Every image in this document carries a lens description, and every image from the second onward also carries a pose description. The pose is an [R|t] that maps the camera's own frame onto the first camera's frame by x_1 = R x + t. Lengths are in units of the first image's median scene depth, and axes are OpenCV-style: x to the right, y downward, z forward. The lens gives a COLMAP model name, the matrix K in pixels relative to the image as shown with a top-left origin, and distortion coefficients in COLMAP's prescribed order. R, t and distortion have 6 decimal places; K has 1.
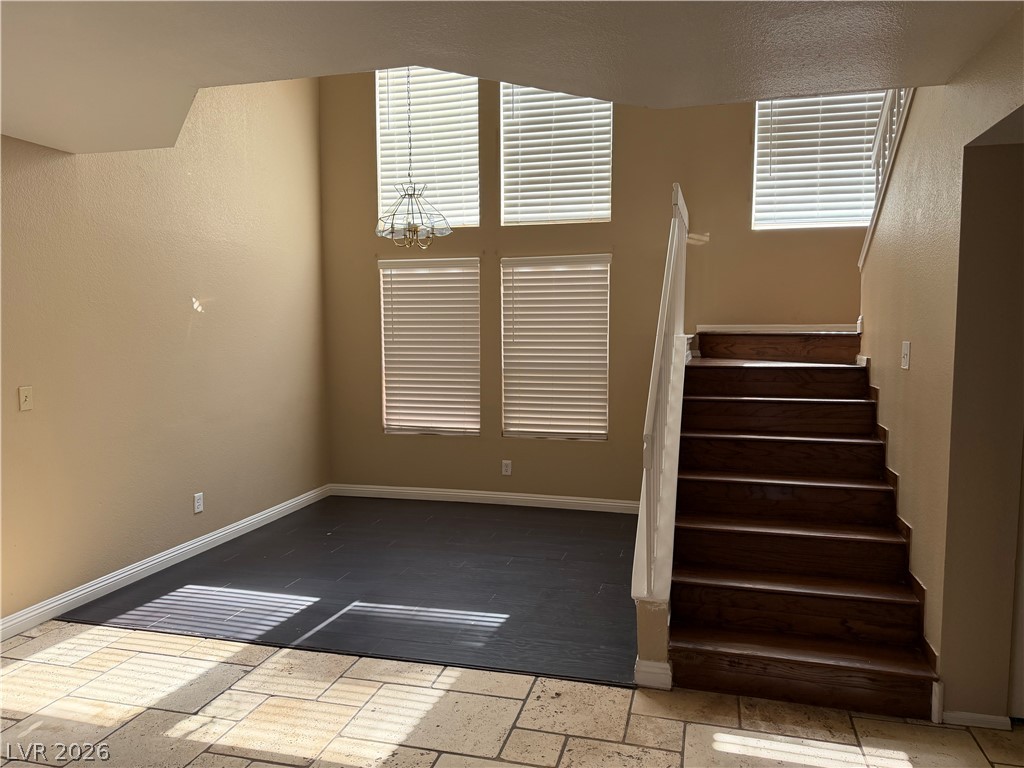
lens RADIAL K [[720.7, 0, 512.2], [0, 720.7, 385.8], [0, 0, 1]] dist [0.063067, -0.081467]
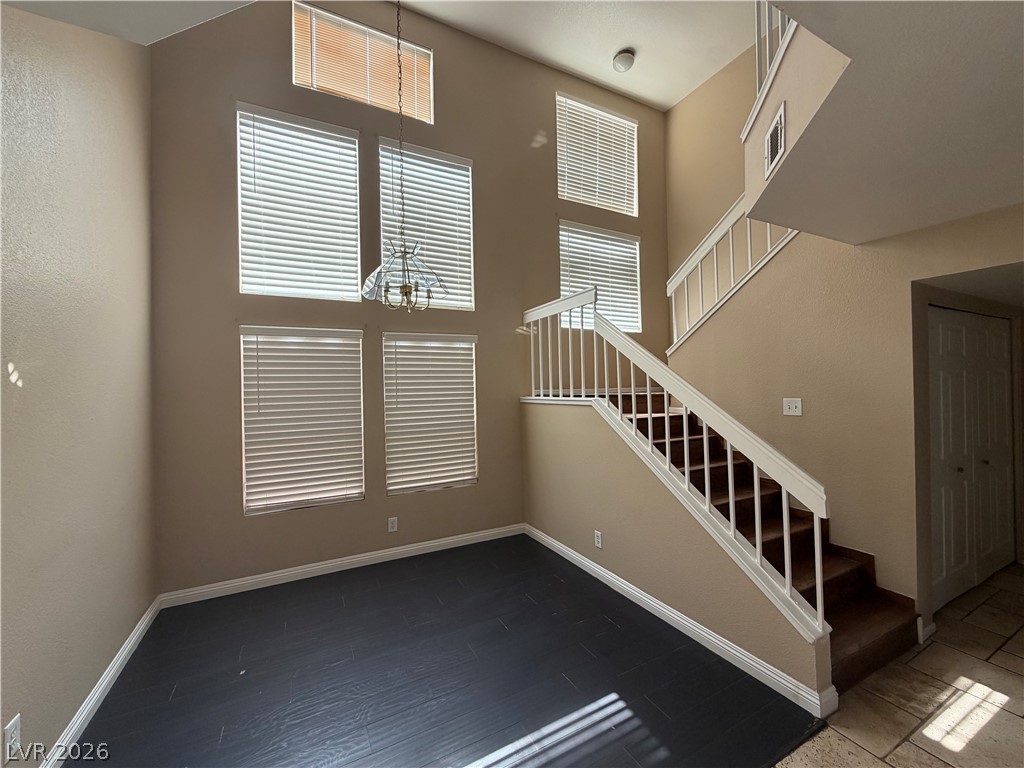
lens RADIAL K [[407.9, 0, 468.3], [0, 407.9, 378.0], [0, 0, 1]] dist [0.000012, 0.000173]
pose [[0.725134, -0.000303, 0.688607, -0.348637], [0.070165, 0.994828, -0.073449, -0.051876], [-0.685023, 0.101577, 0.721405, 0.462737]]
